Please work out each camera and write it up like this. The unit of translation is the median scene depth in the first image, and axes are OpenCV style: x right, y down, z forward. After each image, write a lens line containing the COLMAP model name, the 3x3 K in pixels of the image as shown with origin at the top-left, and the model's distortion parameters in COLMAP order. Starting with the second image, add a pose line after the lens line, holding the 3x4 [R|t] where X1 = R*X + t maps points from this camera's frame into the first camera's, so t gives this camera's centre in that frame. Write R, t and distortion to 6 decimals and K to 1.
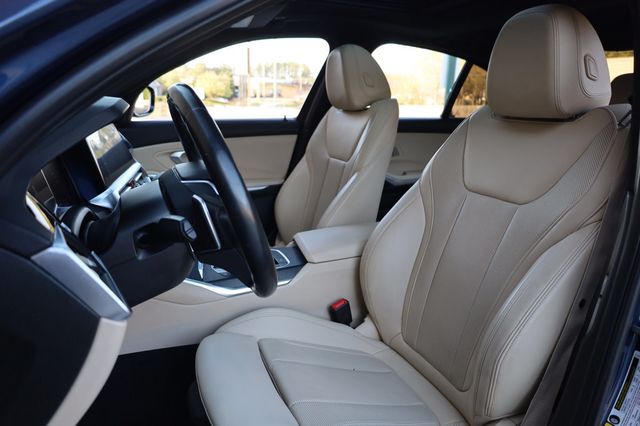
lens RADIAL K [[437.6, 0, 320.0], [0, 437.6, 213.0], [0, 0, 1]] dist [-0.017498, -0.002179]
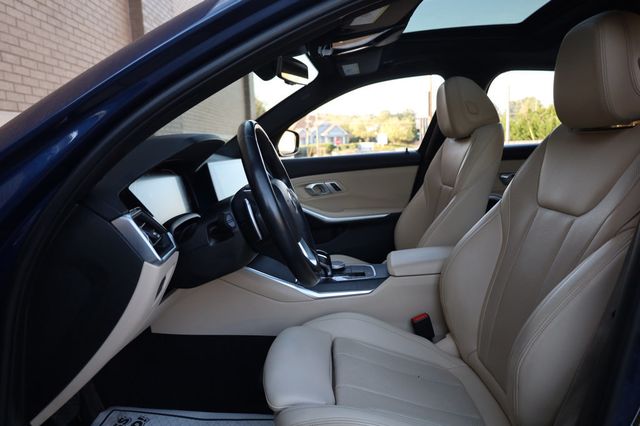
lens RADIAL K [[437.6, 0, 320.0], [0, 437.6, 213.0], [0, 0, 1]] dist [-0.017498, -0.002179]
pose [[0.915712, -0.003205, -0.401824, 0.184199], [-0.035395, 0.995438, -0.088601, 0.044734], [0.400274, 0.095355, 0.911421, -0.058048]]
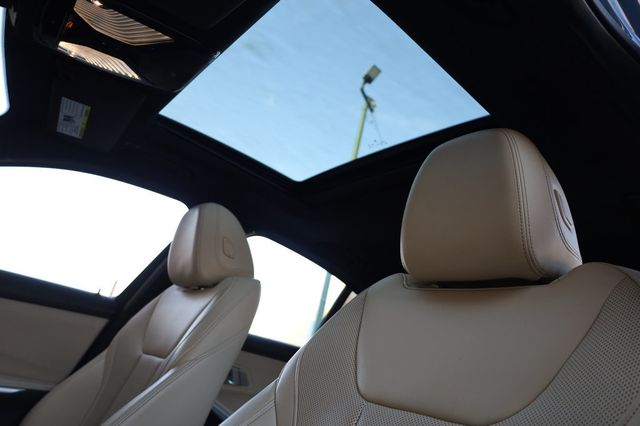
lens RADIAL K [[437.6, 0, 320.0], [0, 437.6, 213.0], [0, 0, 1]] dist [-0.017498, -0.002179]
pose [[0.936216, 0.273816, 0.220281, 0.073153], [-0.103559, 0.813950, -0.571631, 0.046262], [-0.335819, 0.512358, 0.790389, 0.321409]]
